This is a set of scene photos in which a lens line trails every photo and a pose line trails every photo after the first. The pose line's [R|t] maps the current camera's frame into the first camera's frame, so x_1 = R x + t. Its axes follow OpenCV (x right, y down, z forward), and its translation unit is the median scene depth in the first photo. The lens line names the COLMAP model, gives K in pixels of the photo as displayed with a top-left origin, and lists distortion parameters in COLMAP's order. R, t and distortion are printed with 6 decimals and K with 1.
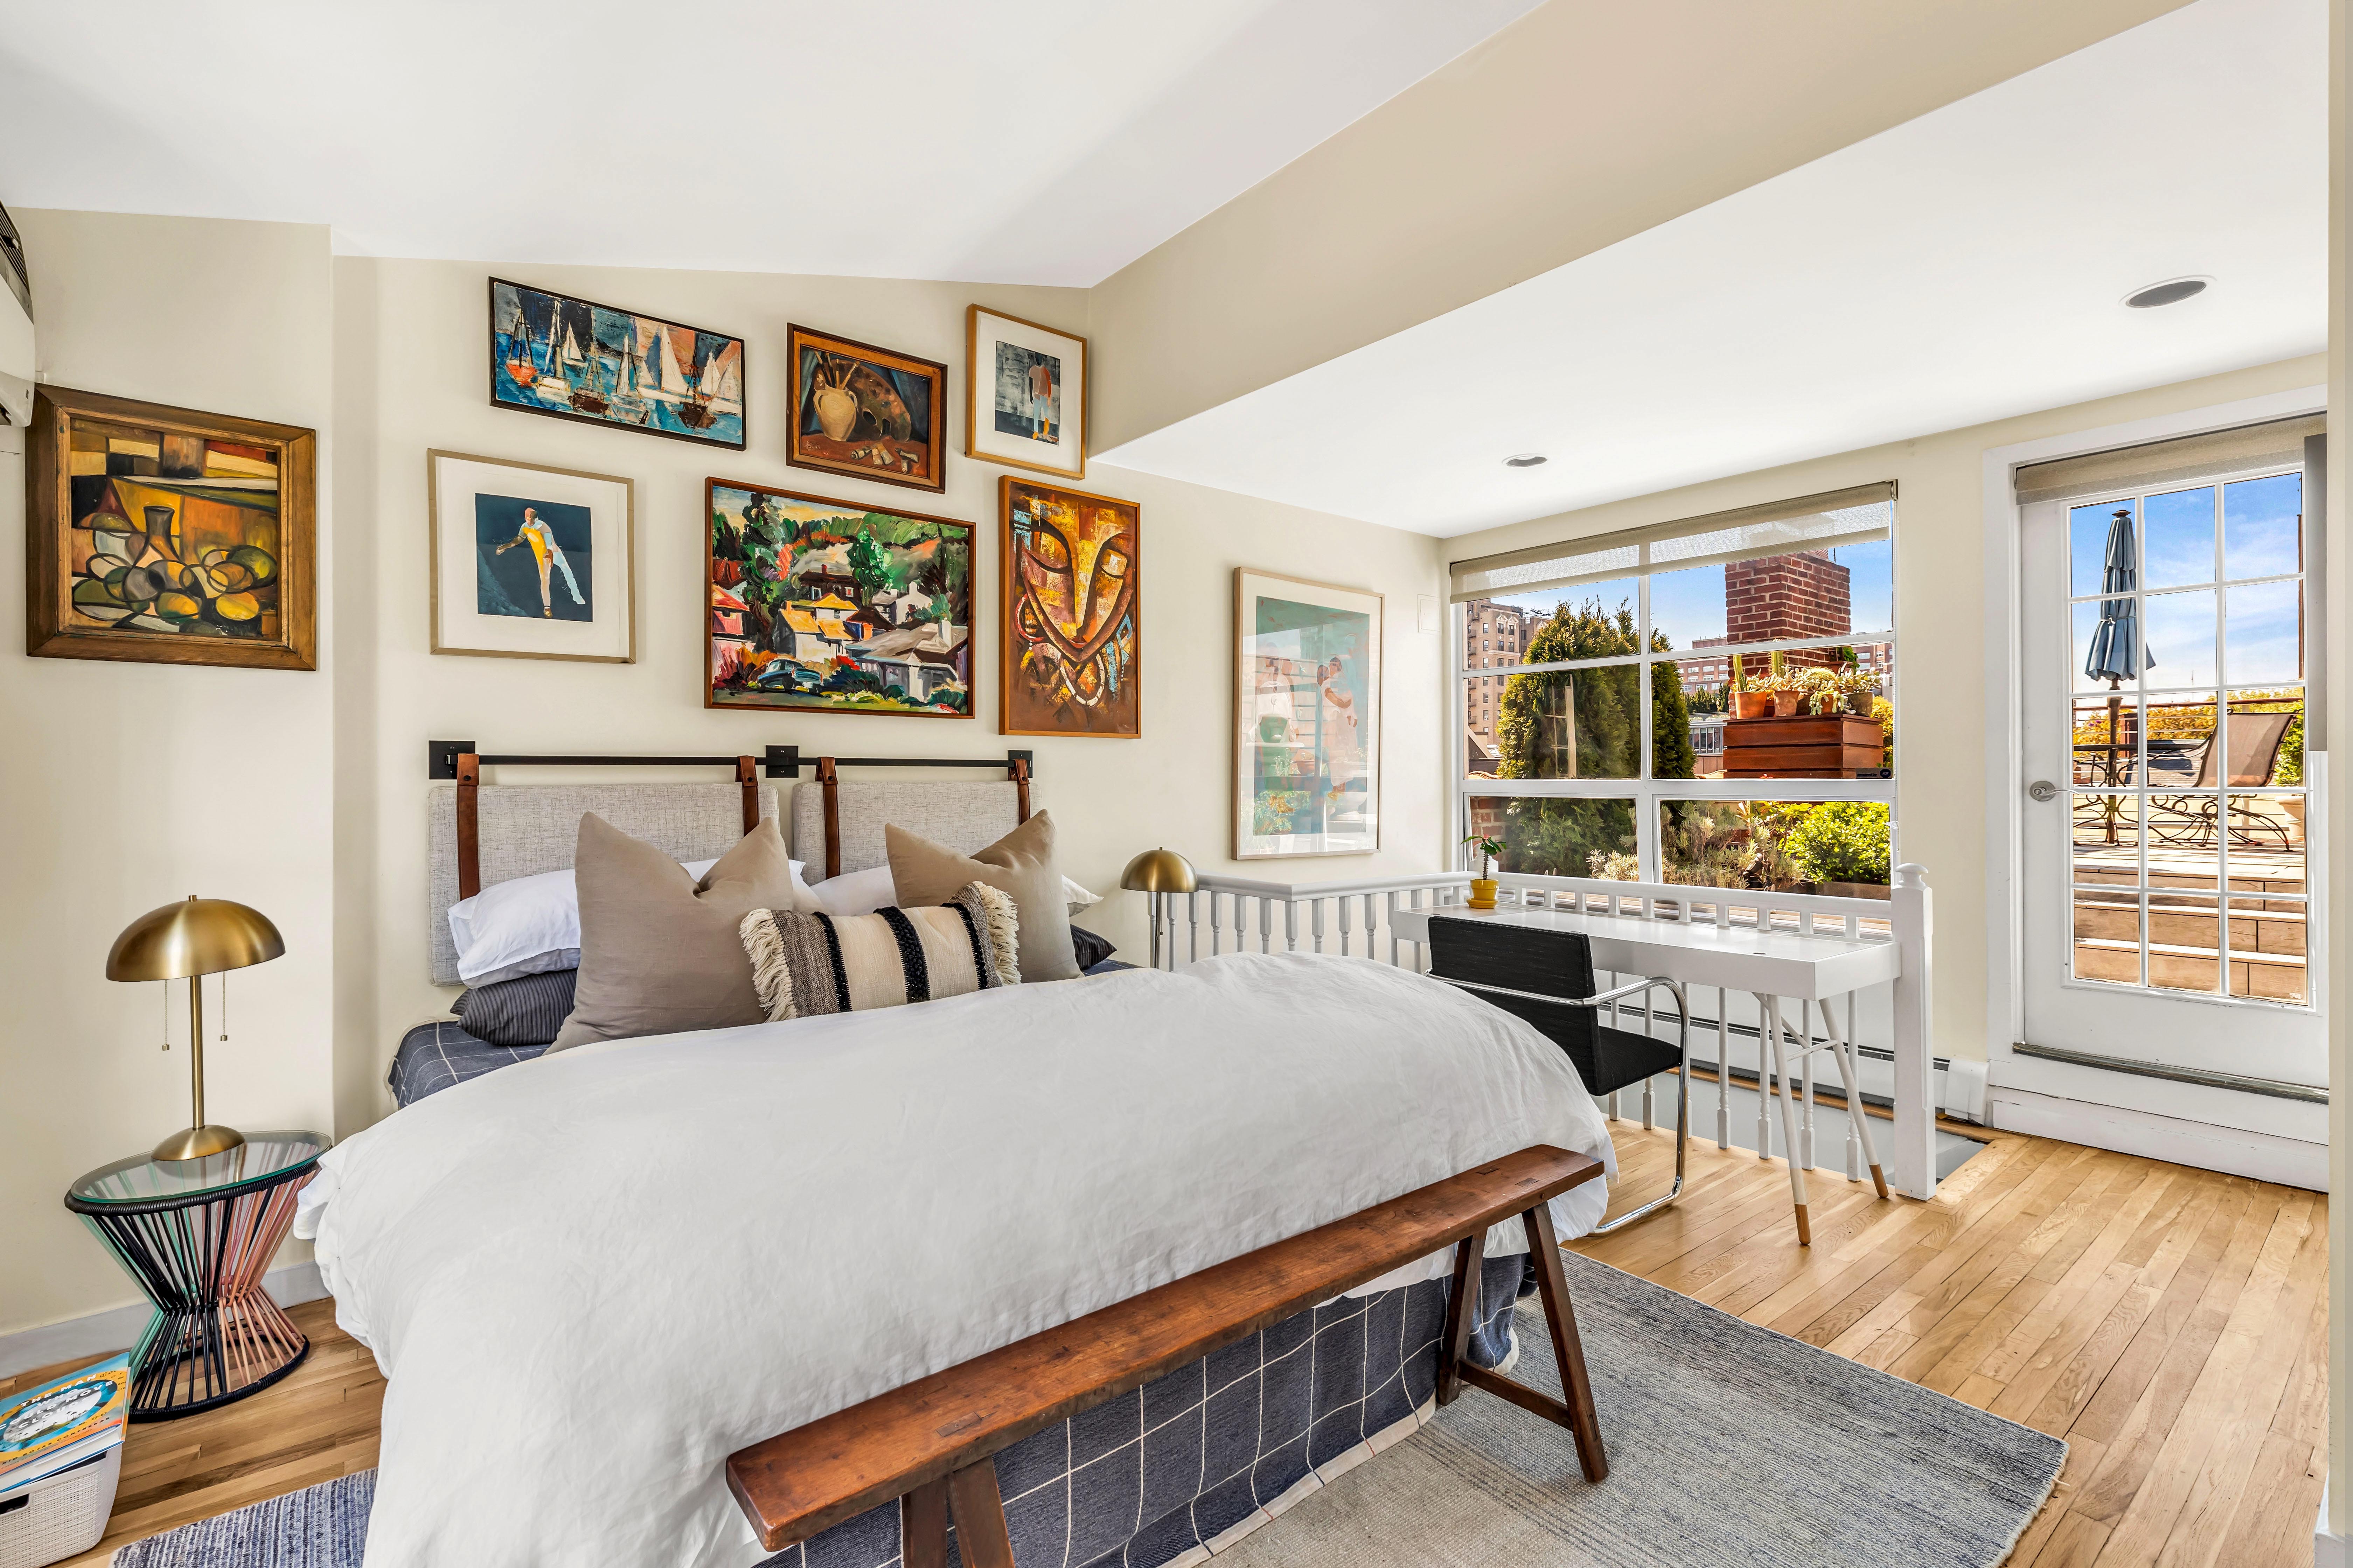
lens RADIAL K [[1055.7, 0, 1169.7], [0, 1055.7, 778.2], [0, 0, 1]] dist [0.011367, 0.000494]
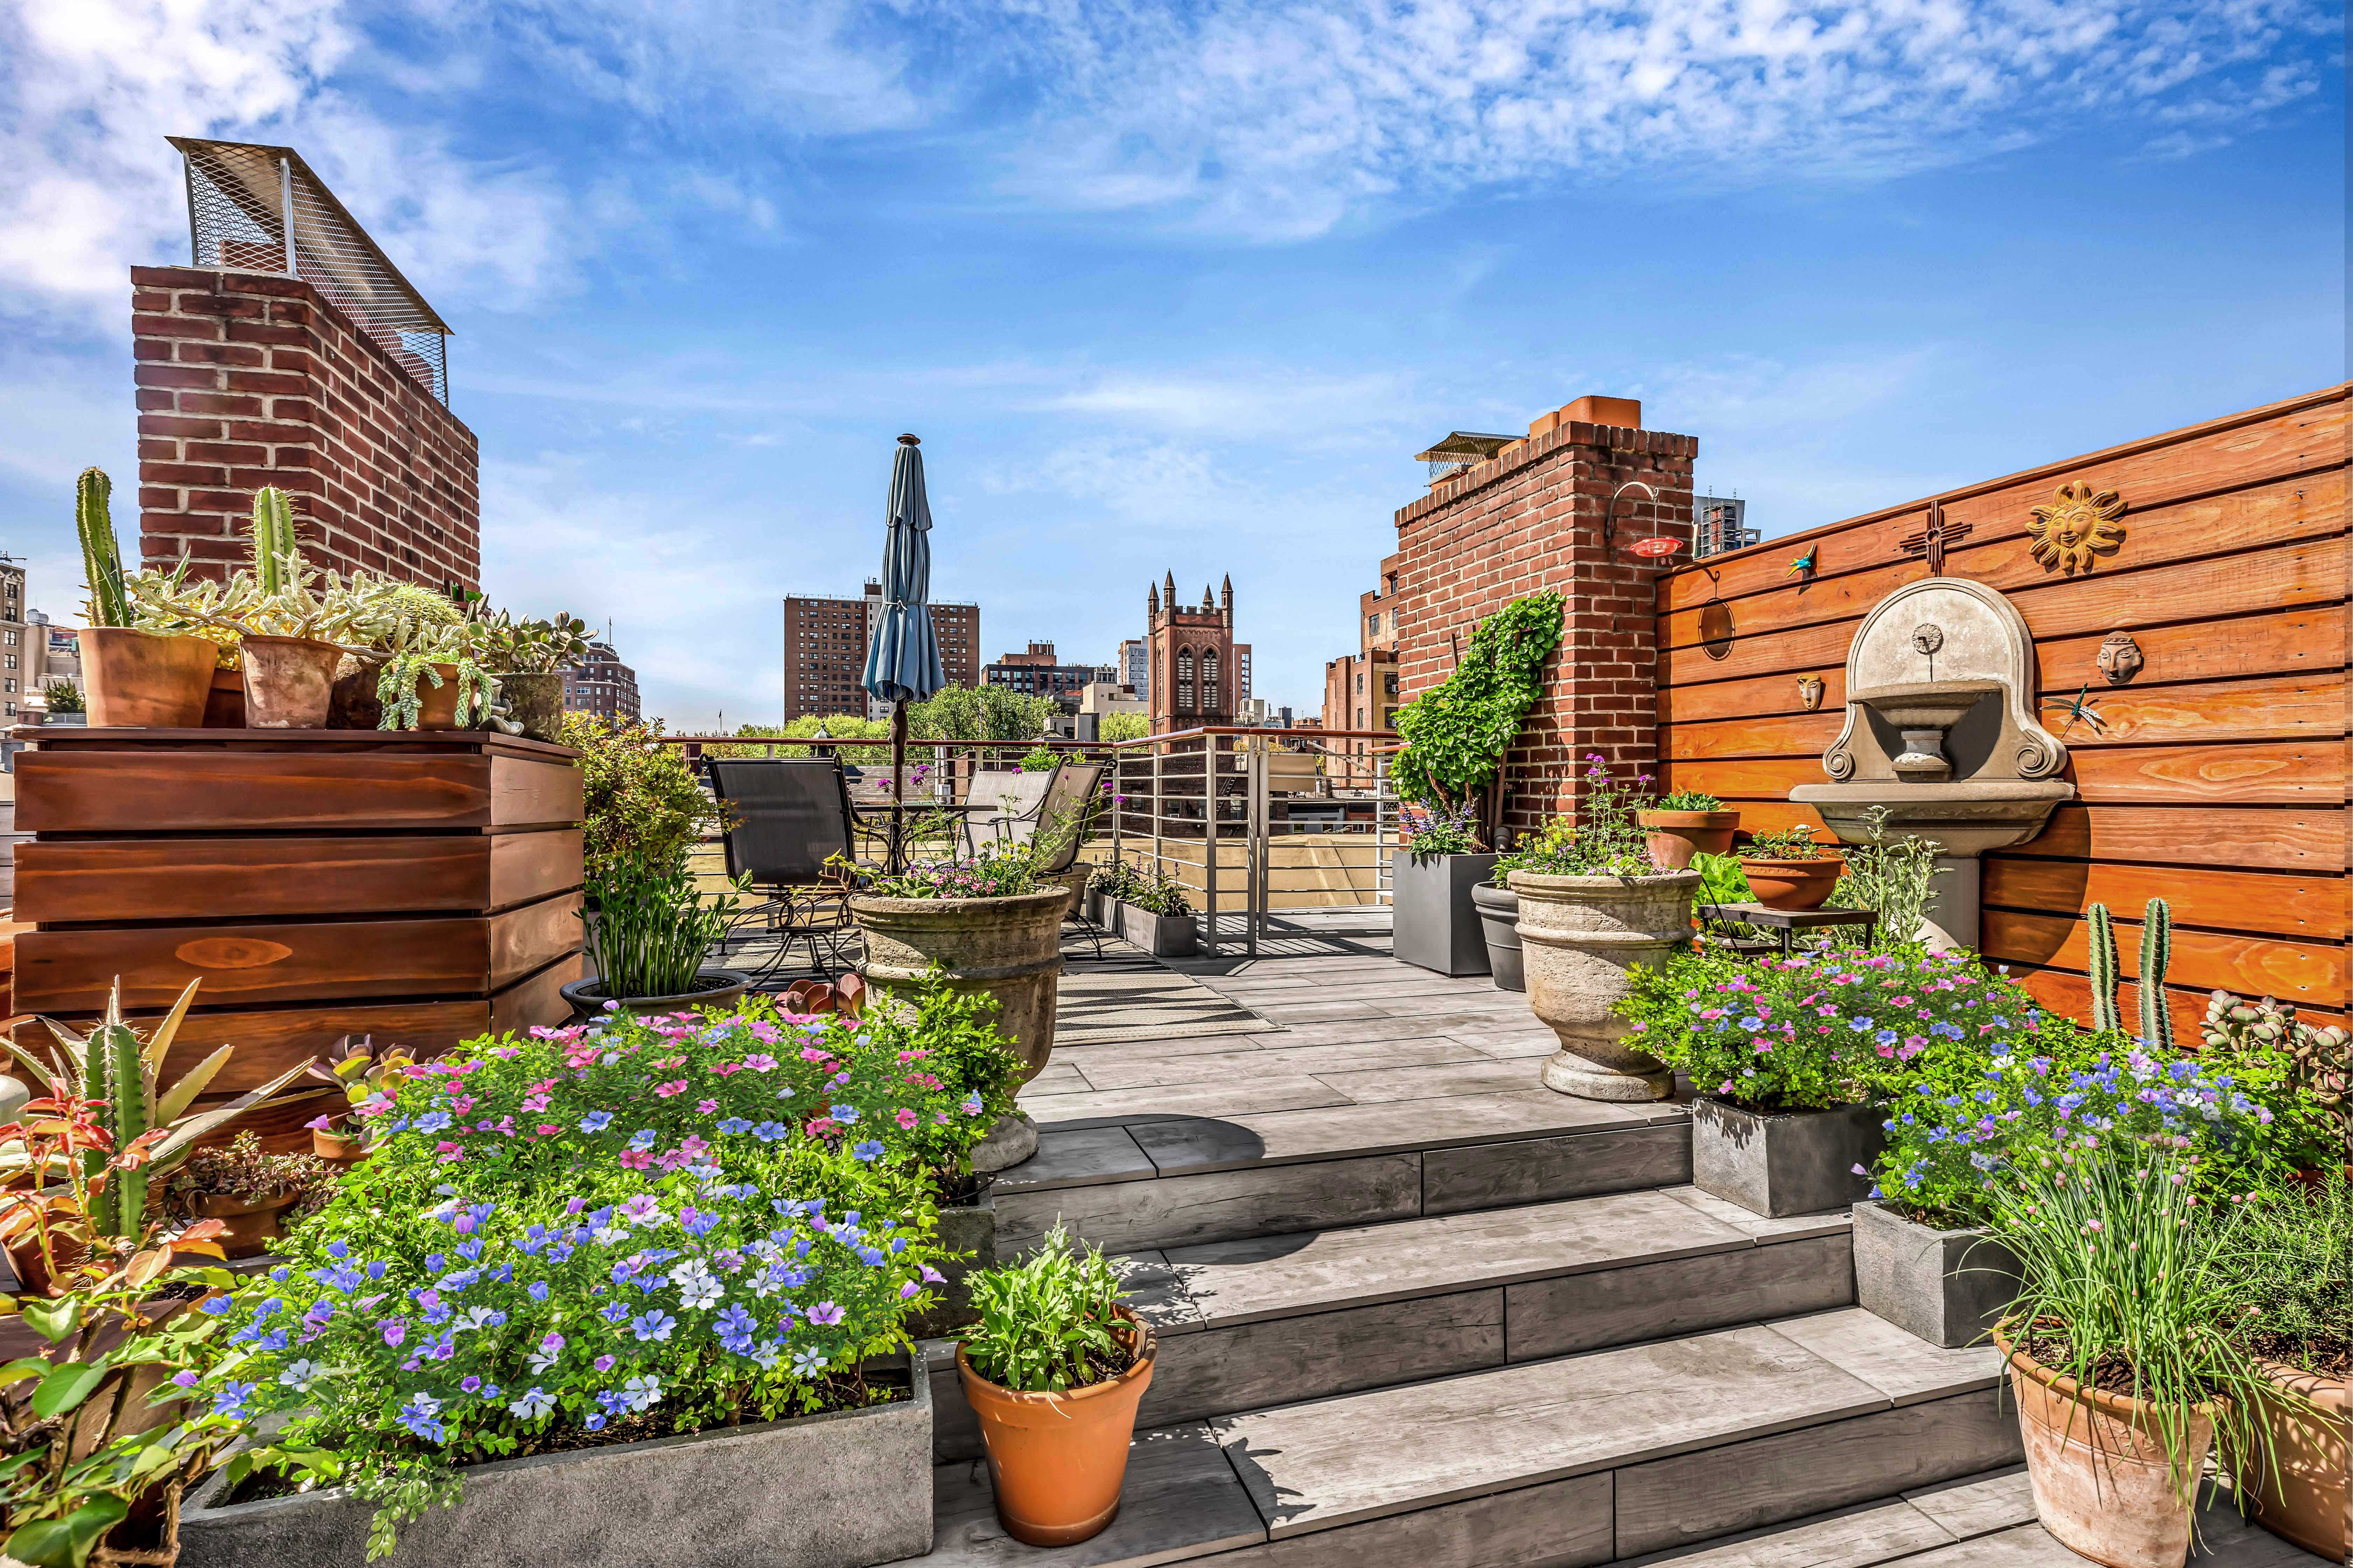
lens RADIAL K [[1055.7, 0, 1142.3], [0, 1055.7, 782.5], [0, 0, 1]] dist [0.011367, 0.000494]
pose [[0.407480, 0.012936, 0.913122, 0.409802], [0.001261, 0.999891, -0.014727, -0.039134], [-0.913213, 0.007153, 0.407419, 0.667845]]
